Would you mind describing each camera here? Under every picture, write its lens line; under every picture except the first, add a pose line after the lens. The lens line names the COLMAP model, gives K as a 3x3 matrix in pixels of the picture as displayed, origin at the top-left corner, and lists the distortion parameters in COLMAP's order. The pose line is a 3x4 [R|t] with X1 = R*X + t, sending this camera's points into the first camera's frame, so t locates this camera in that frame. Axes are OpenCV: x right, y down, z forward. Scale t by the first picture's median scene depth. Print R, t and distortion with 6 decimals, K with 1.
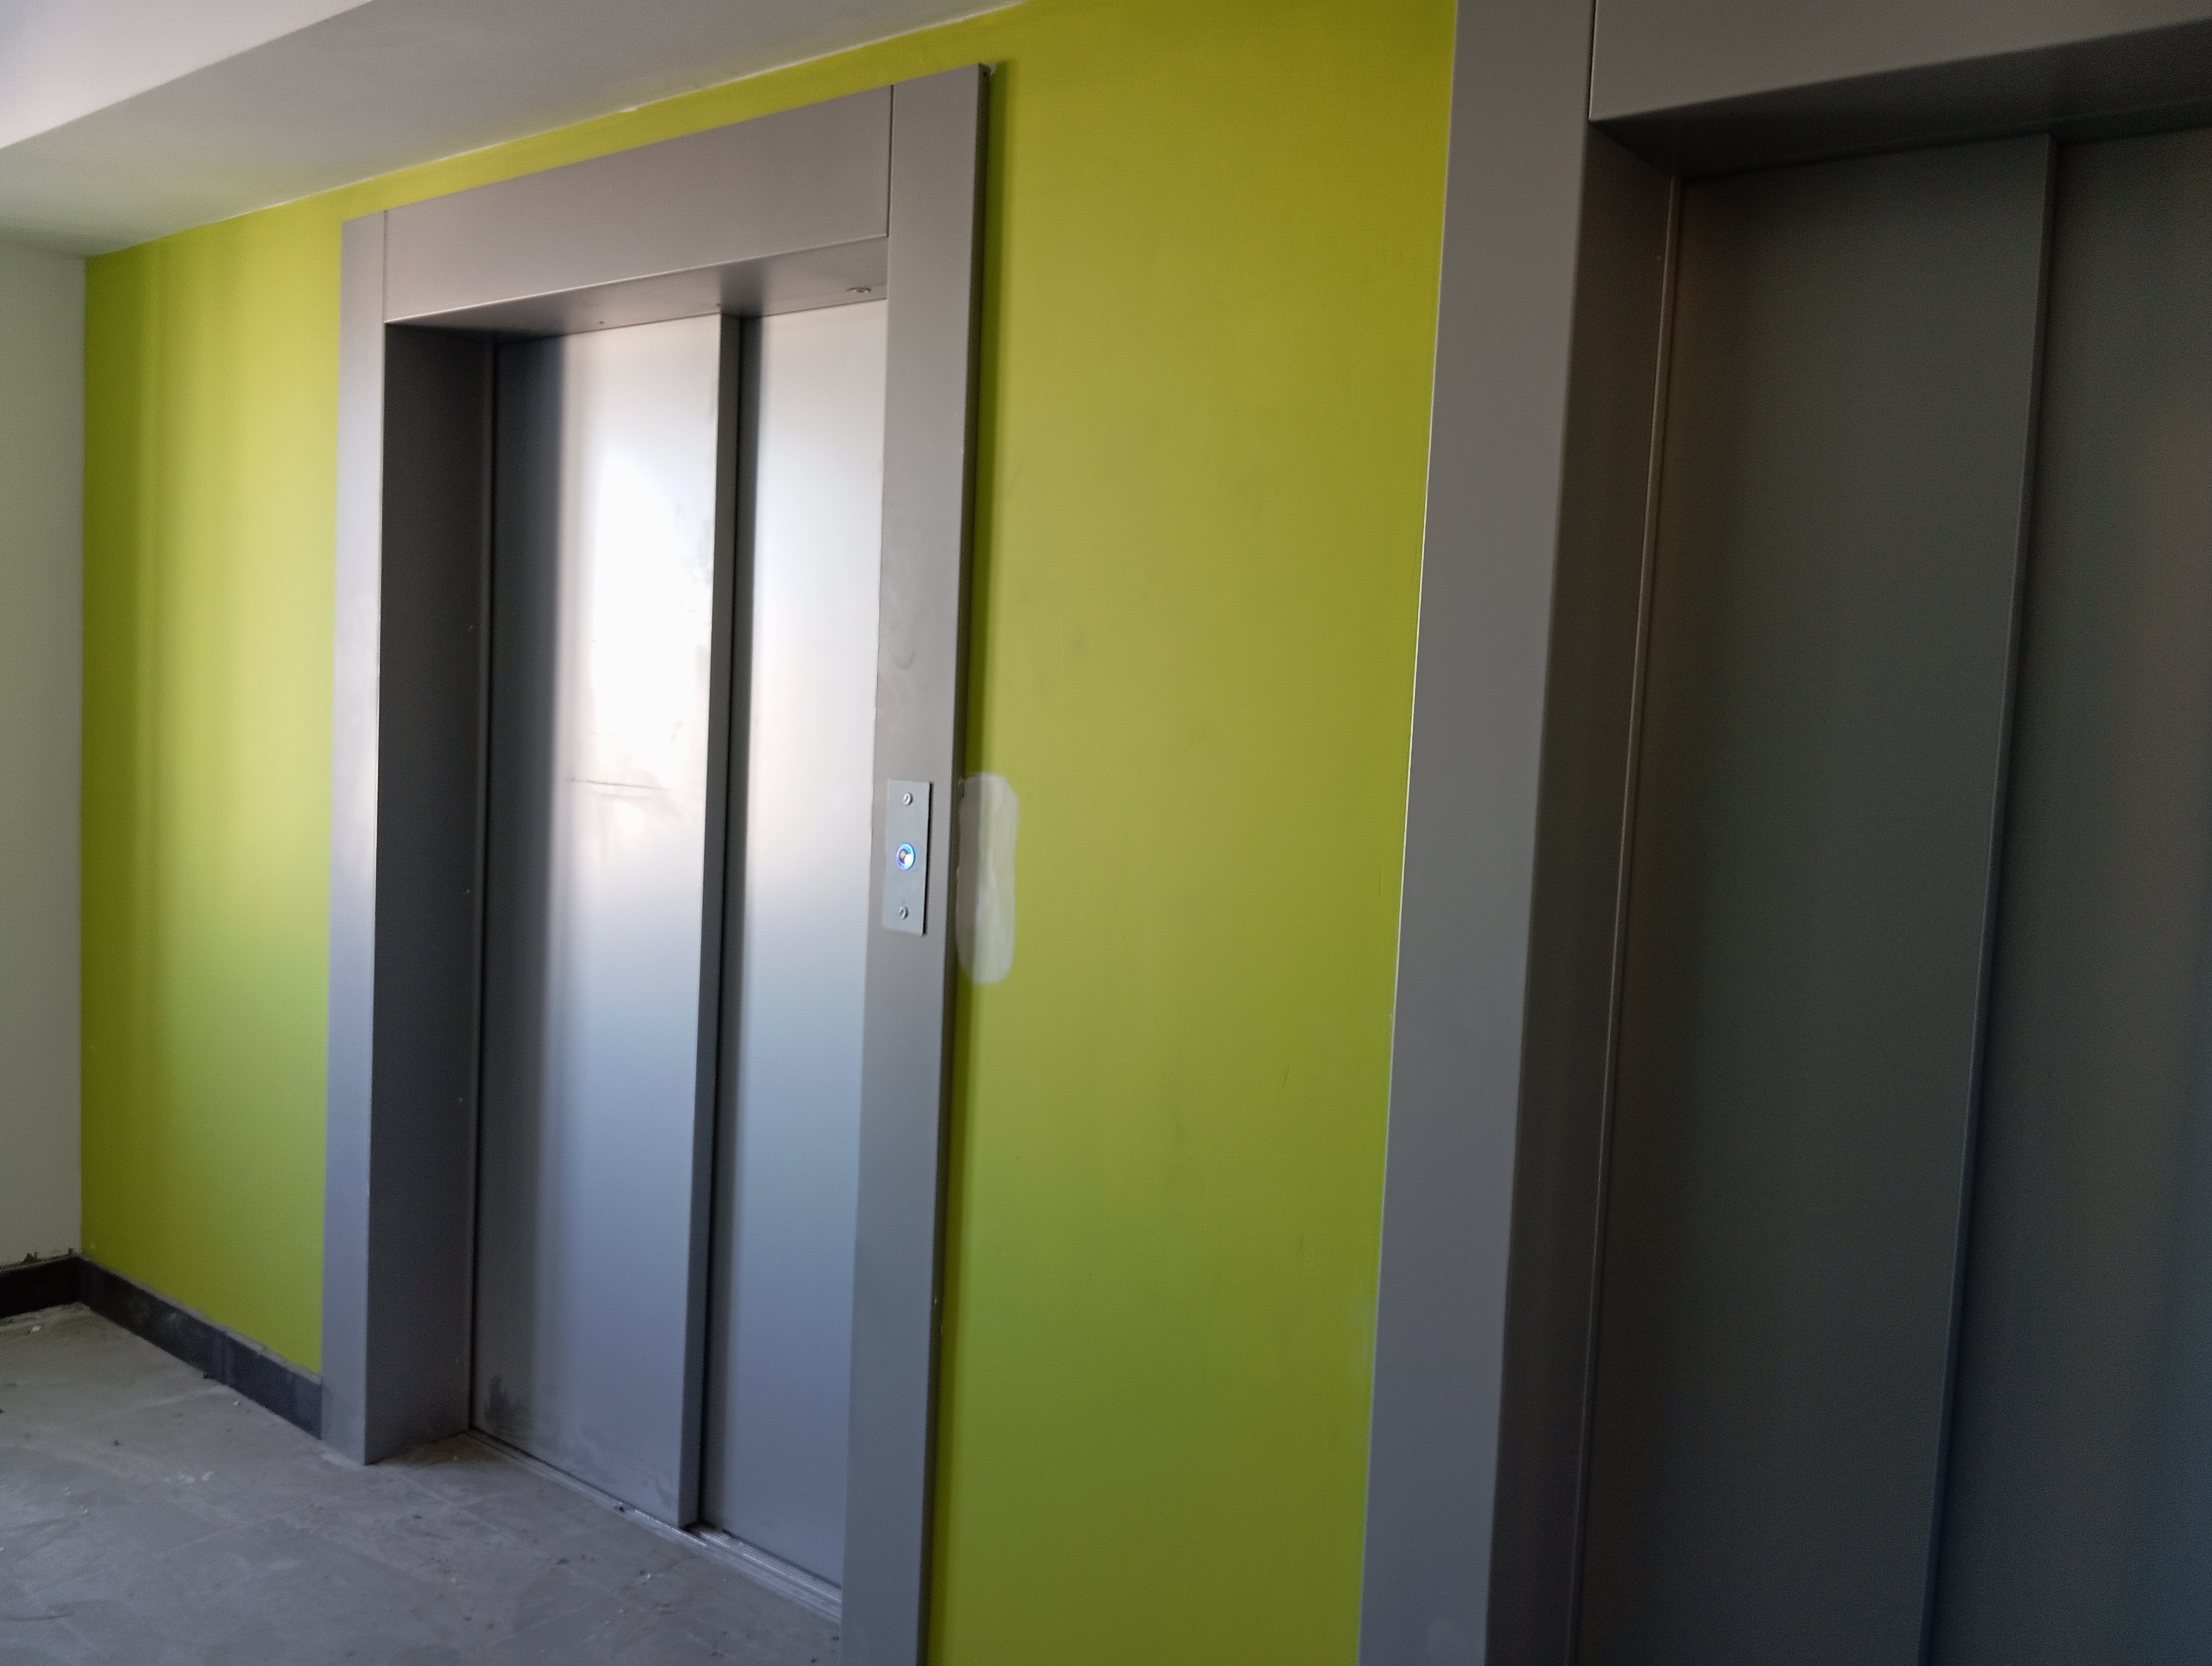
lens RADIAL K [[1775.1, 0, 1106.0], [0, 1775.1, 833.0], [0, 0, 1]] dist [0.073754, -0.108101]
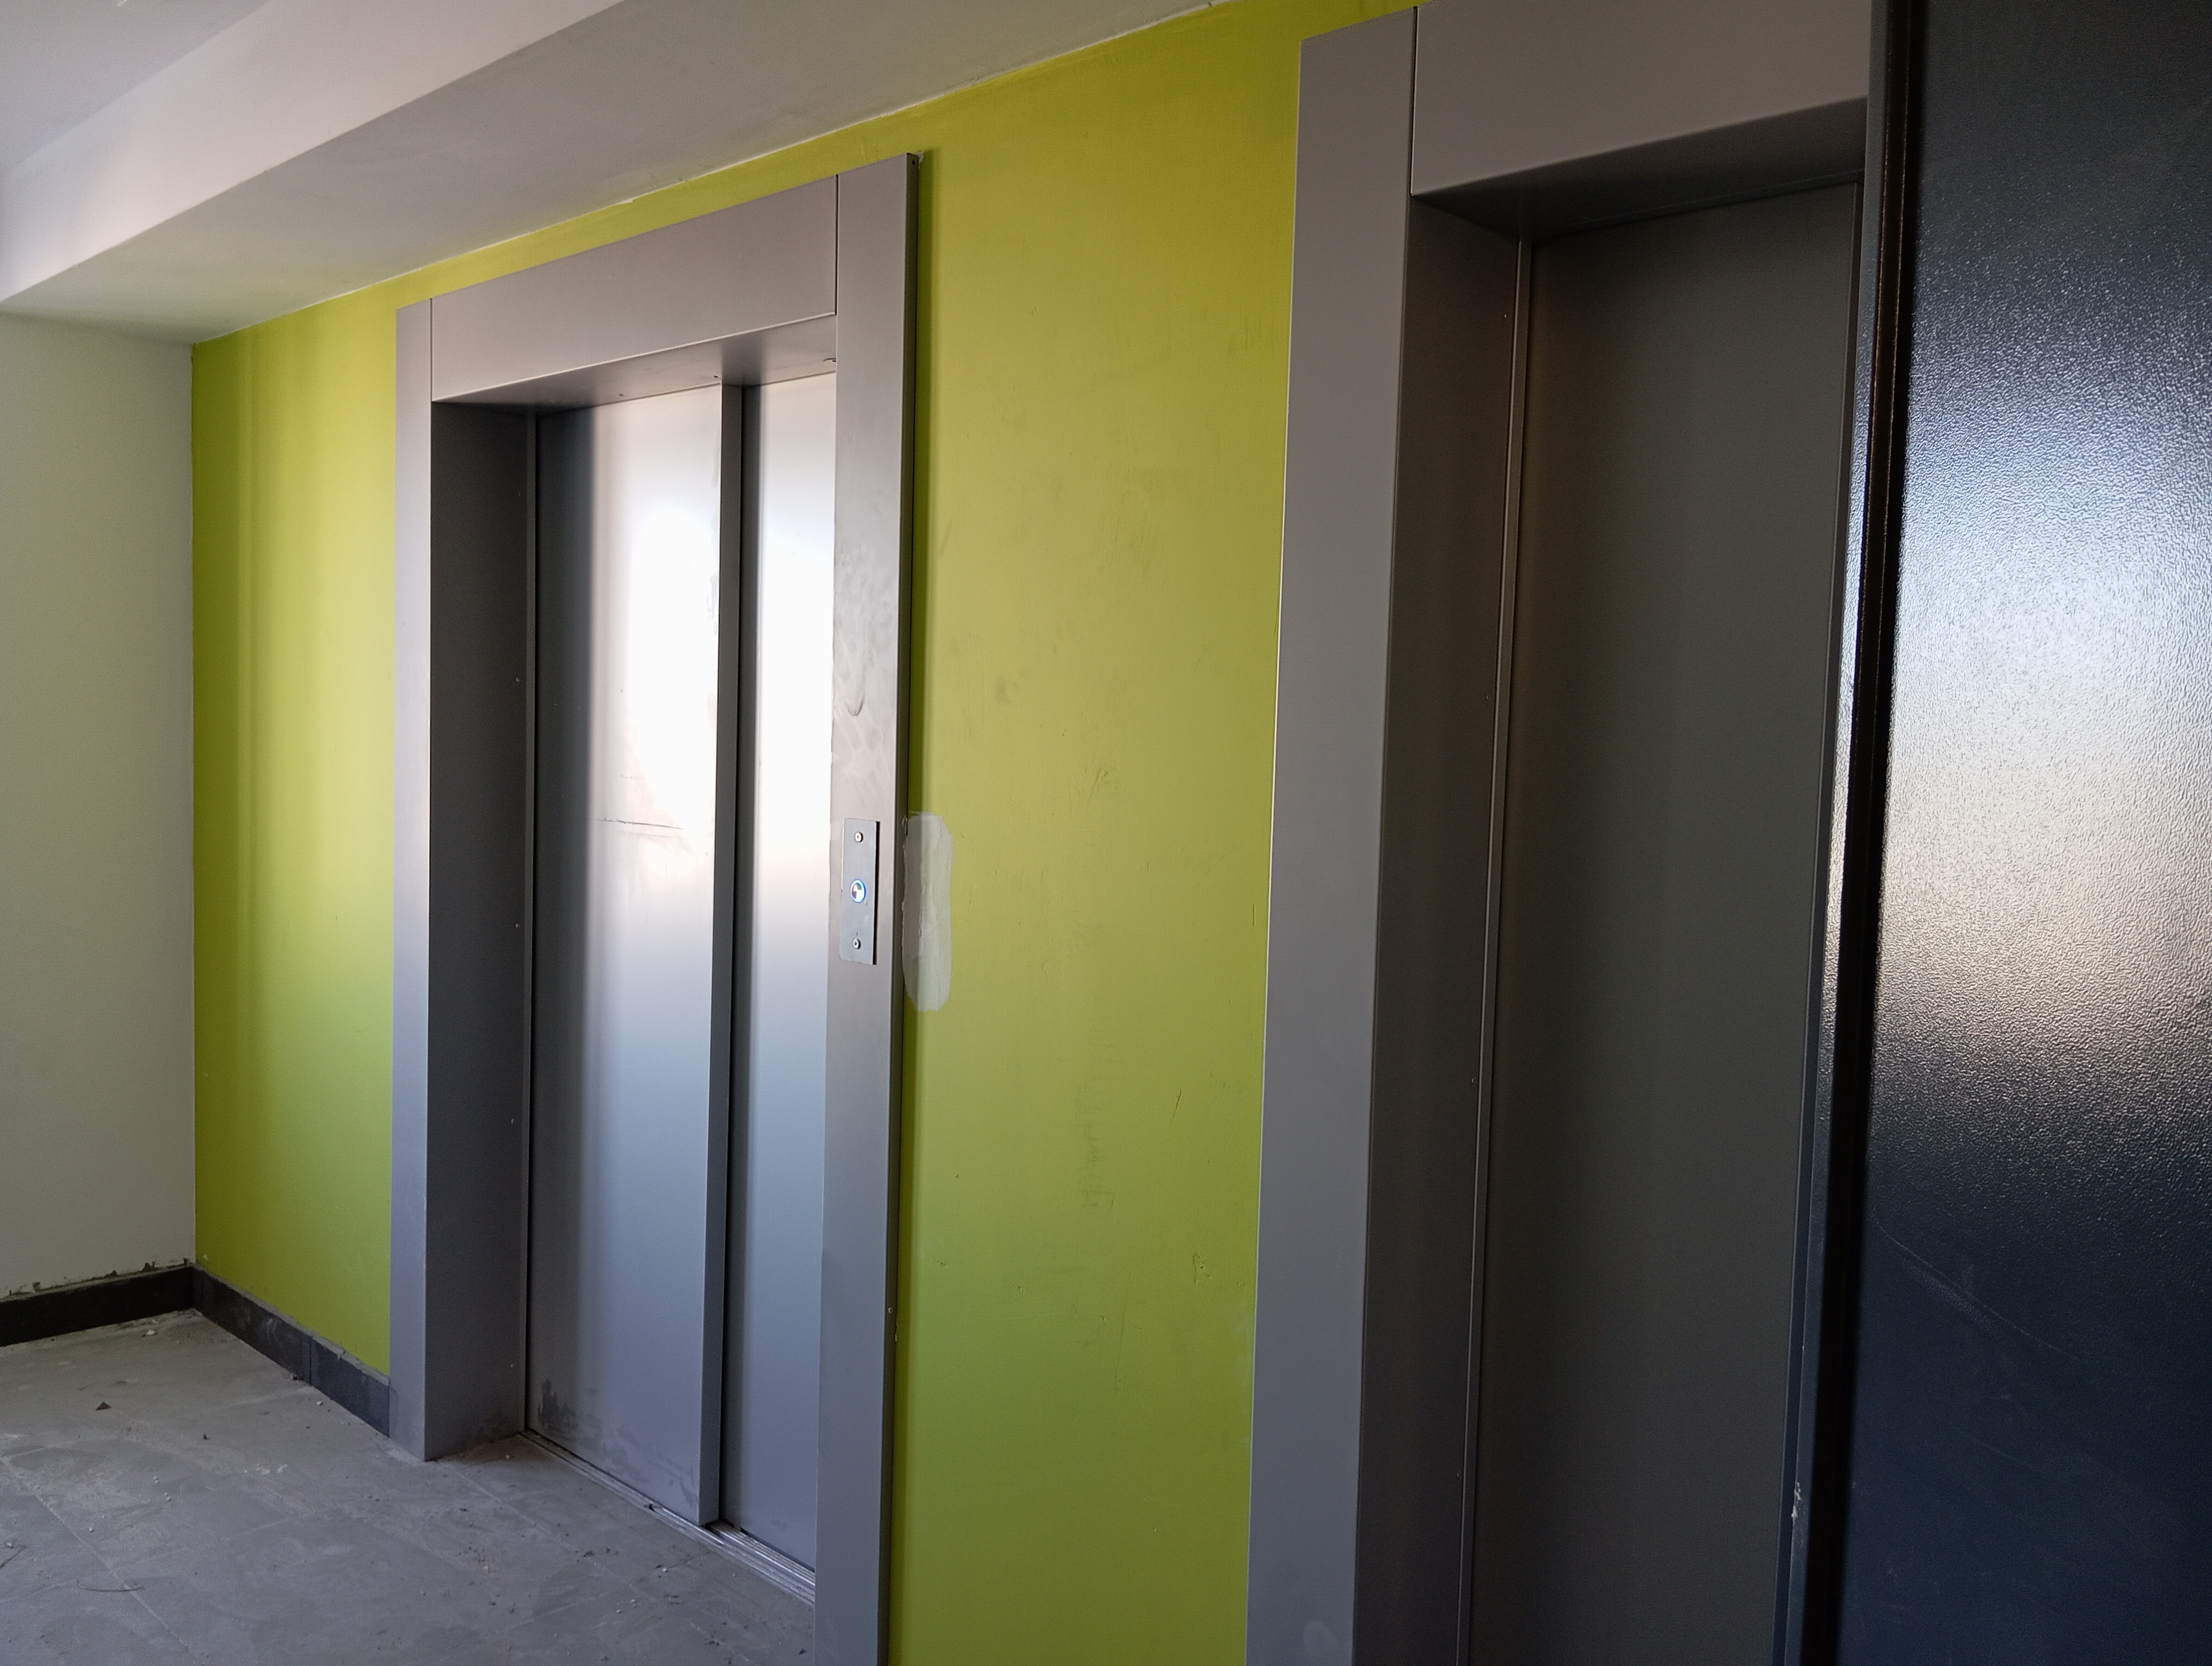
lens RADIAL K [[1777.4, 0, 1106.0], [0, 1777.4, 833.0], [0, 0, 1]] dist [0.095499, -0.151767]
pose [[0.995332, -0.013231, -0.095596, 0.108065], [0.011940, 0.999830, -0.014064, -0.003927], [0.095766, 0.012857, 0.995321, -0.040987]]
